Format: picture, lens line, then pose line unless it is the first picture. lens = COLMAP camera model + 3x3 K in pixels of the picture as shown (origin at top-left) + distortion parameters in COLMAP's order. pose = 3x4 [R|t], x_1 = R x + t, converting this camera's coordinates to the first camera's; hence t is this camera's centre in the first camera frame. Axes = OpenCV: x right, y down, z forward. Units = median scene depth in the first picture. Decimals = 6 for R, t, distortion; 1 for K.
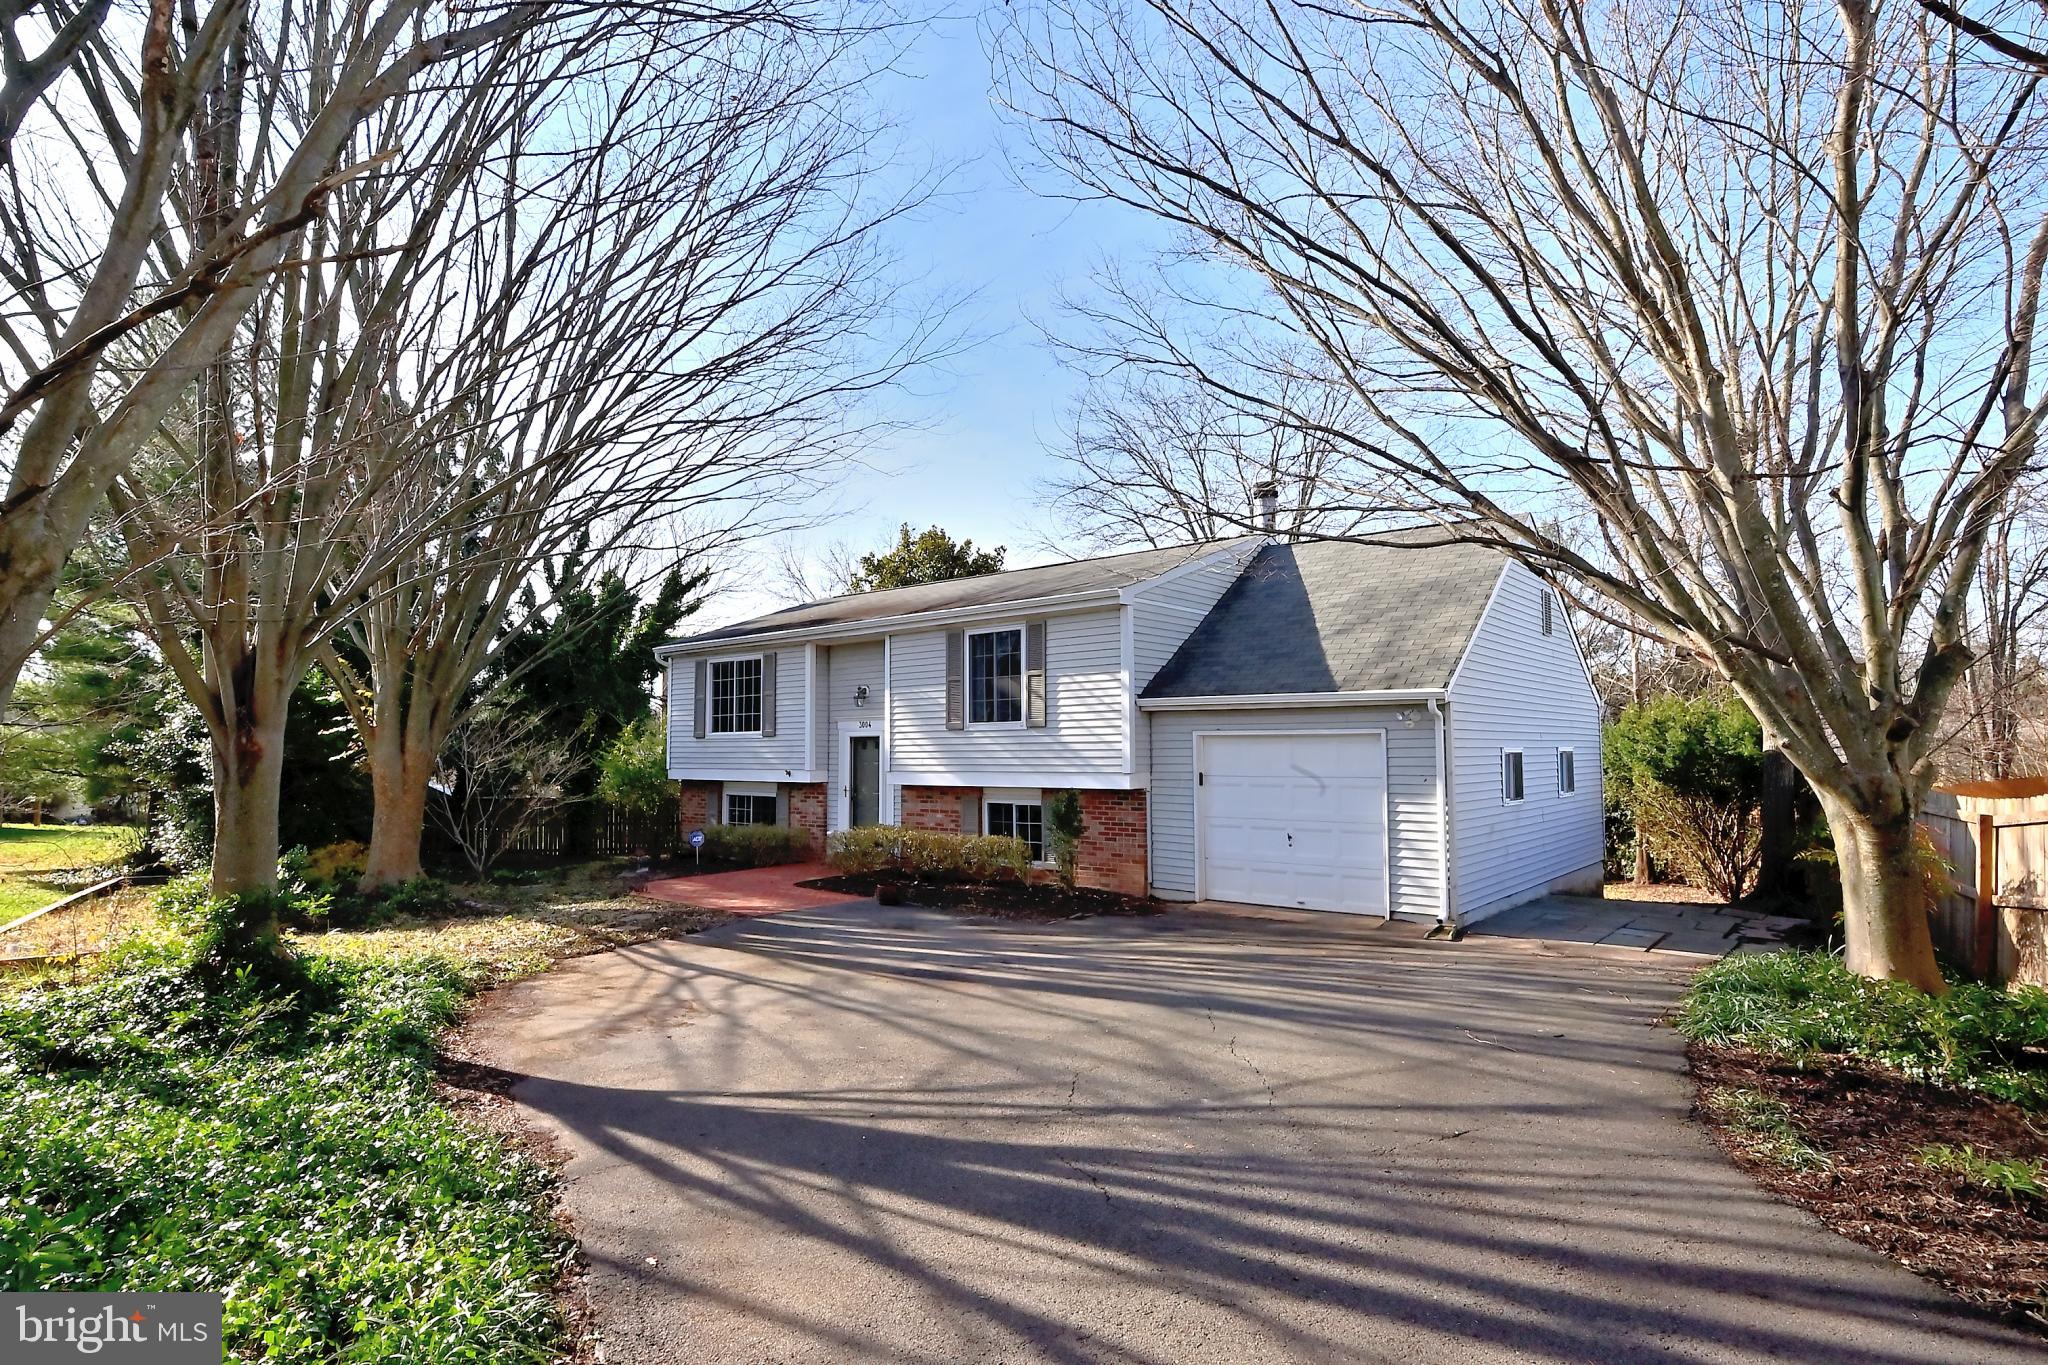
lens RADIAL K [[1027.3, 0, 1024.0], [0, 1027.3, 682.5], [0, 0, 1]] dist [0.000319, -0.000006]
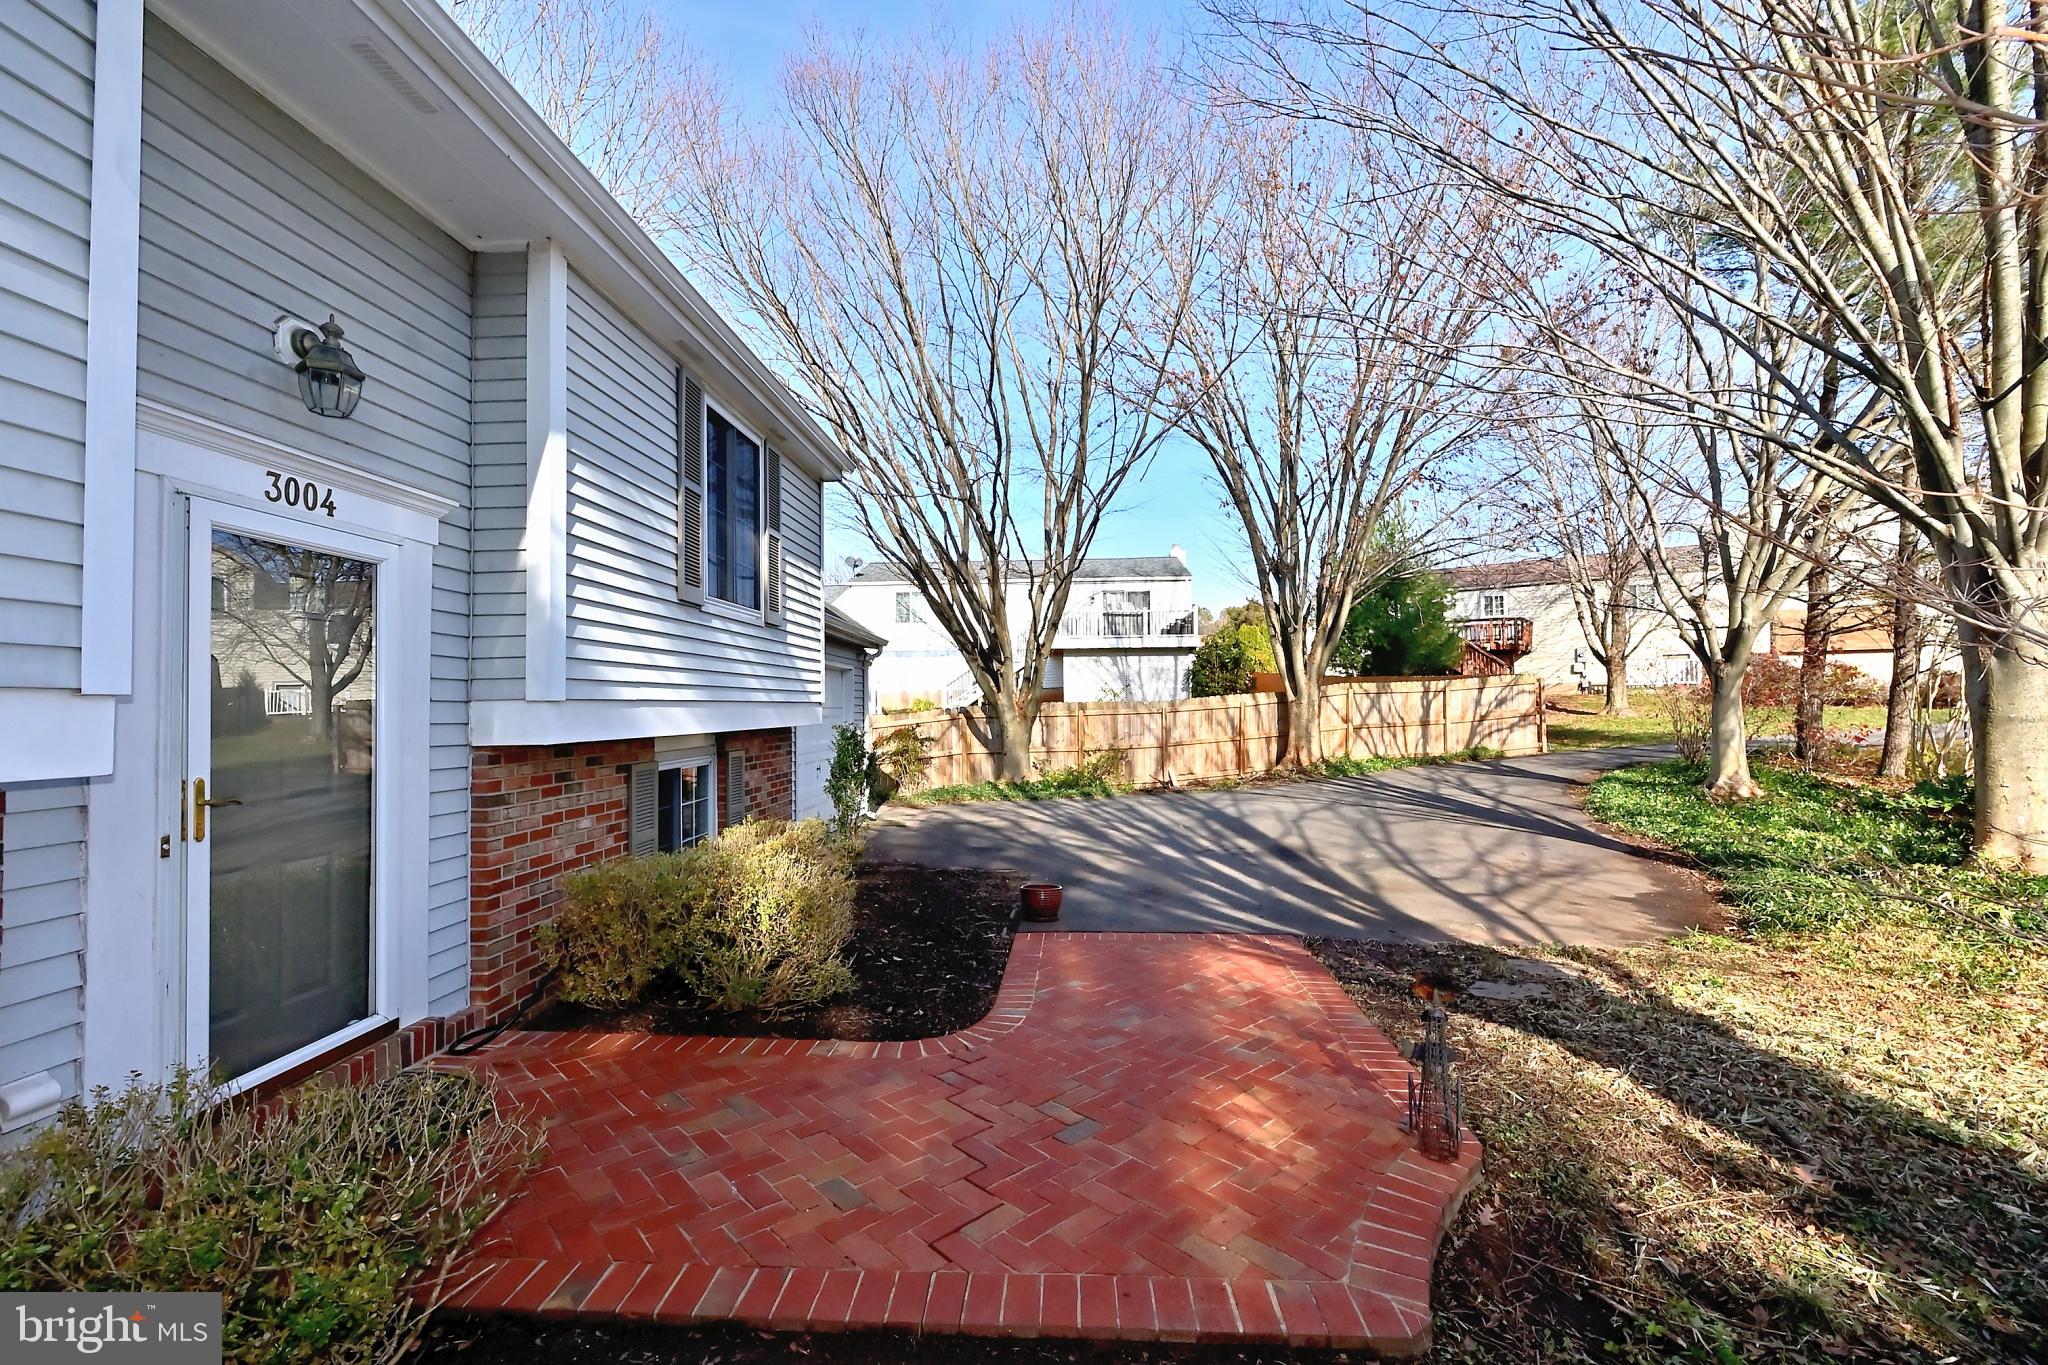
lens RADIAL K [[906.3, 0, 1024.0], [0, 906.3, 682.5], [0, 0, 1]] dist [0.000196, 0.000016]
pose [[-0.613479, 0.032240, 0.789052, -0.458299], [-0.046980, 0.995907, -0.077219, 0.101570], [-0.788312, -0.084442, -0.609453, 1.128641]]
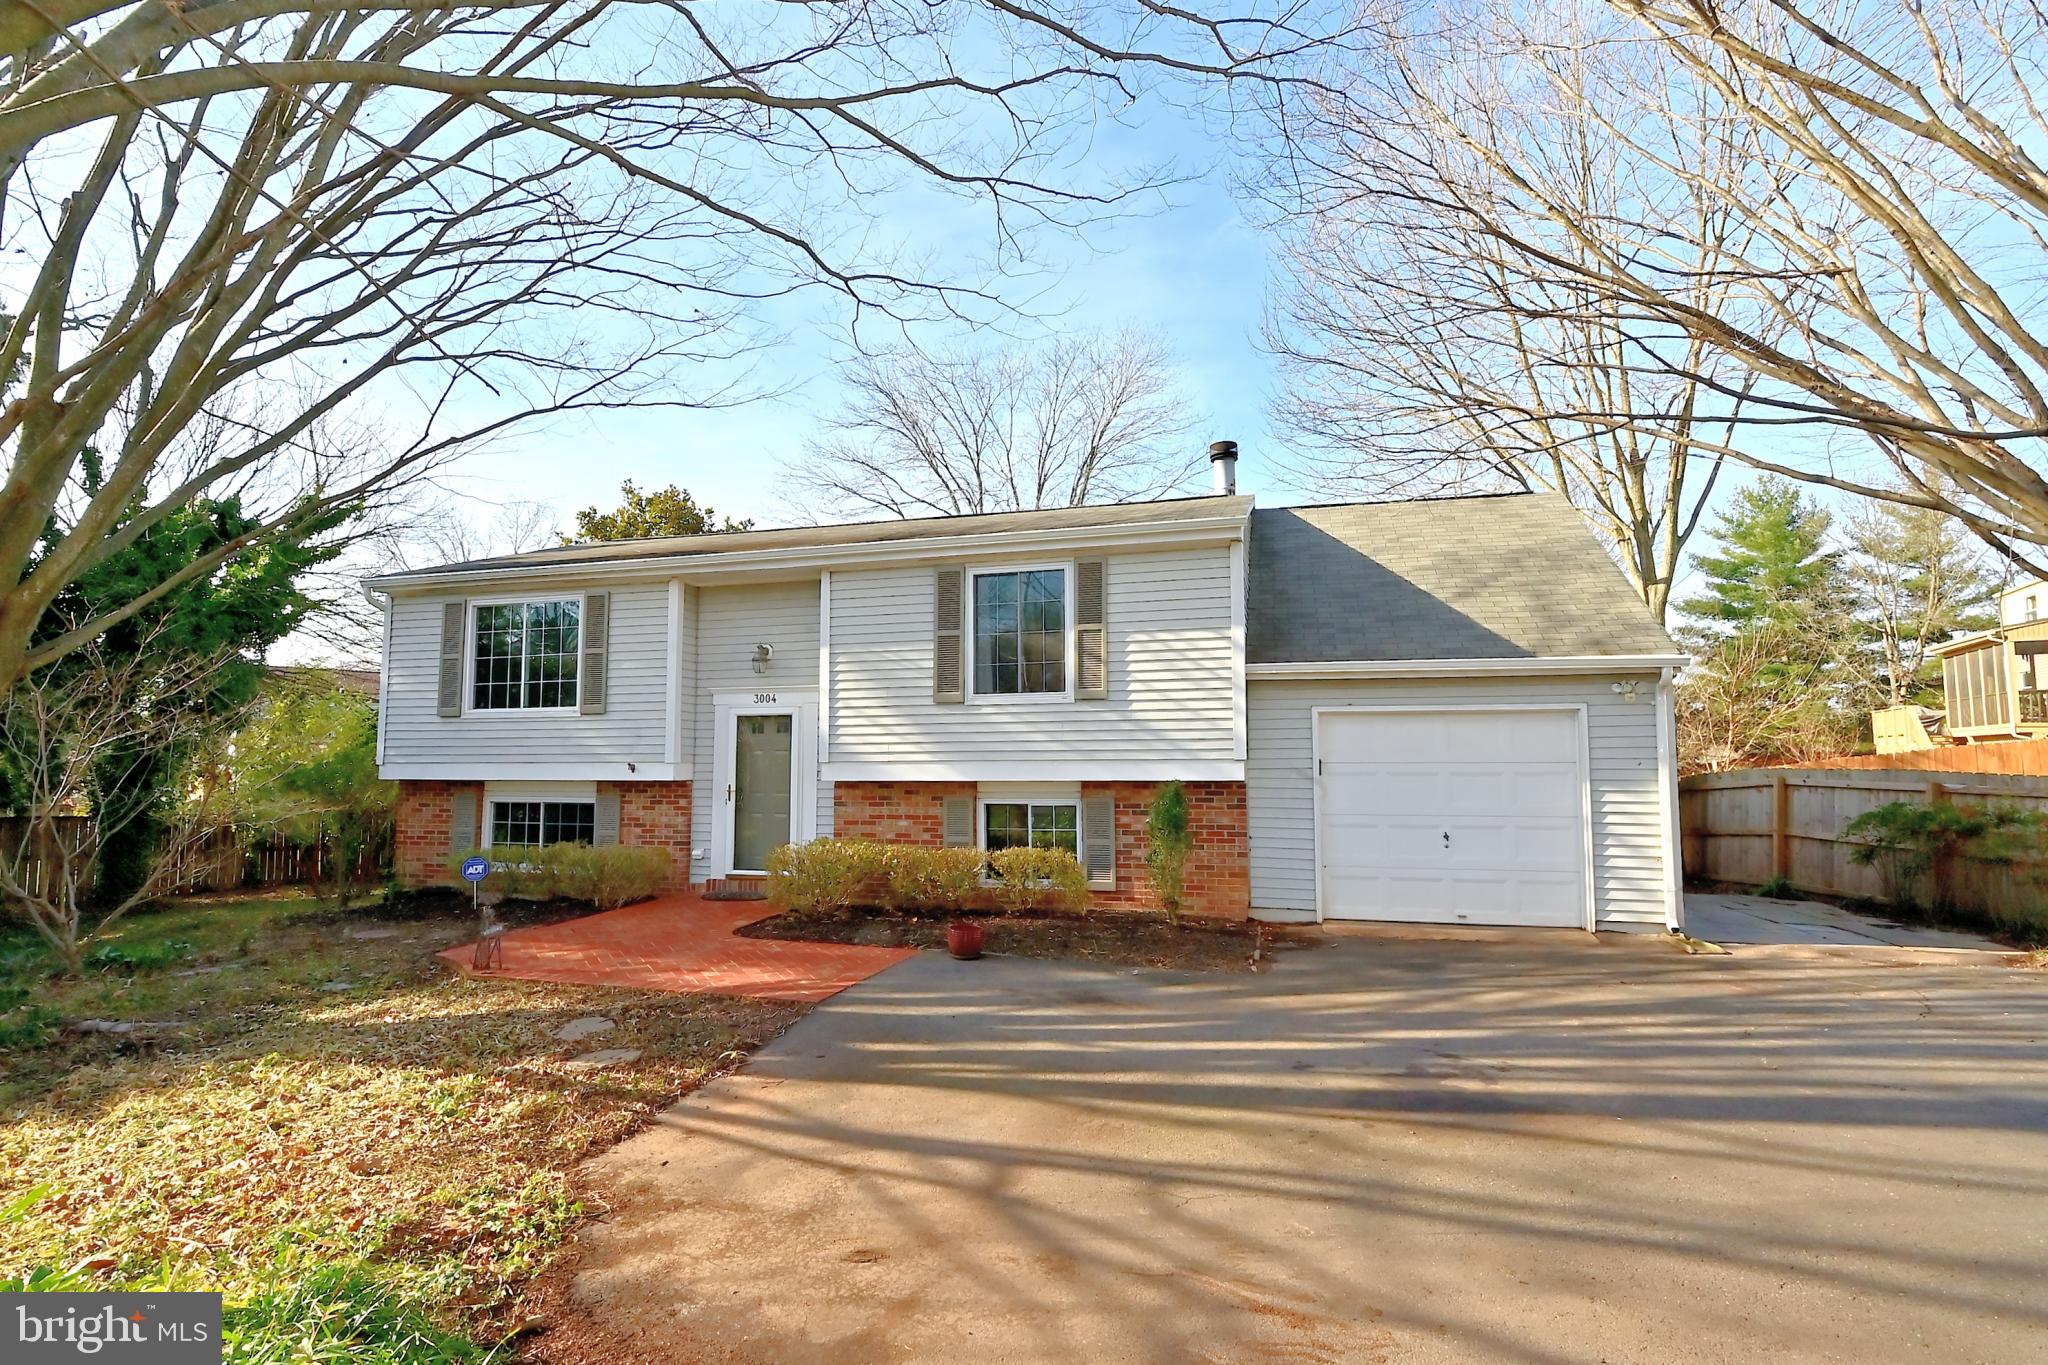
lens RADIAL K [[942.5, 0, 1024.0], [0, 942.5, 682.5], [0, 0, 1]] dist [-0.000521, -0.000036]
pose [[0.909067, 0.038838, 0.414835, -0.298242], [-0.030194, 0.999169, -0.027378, 0.048240], [-0.415554, 0.012363, 0.909485, 0.374403]]
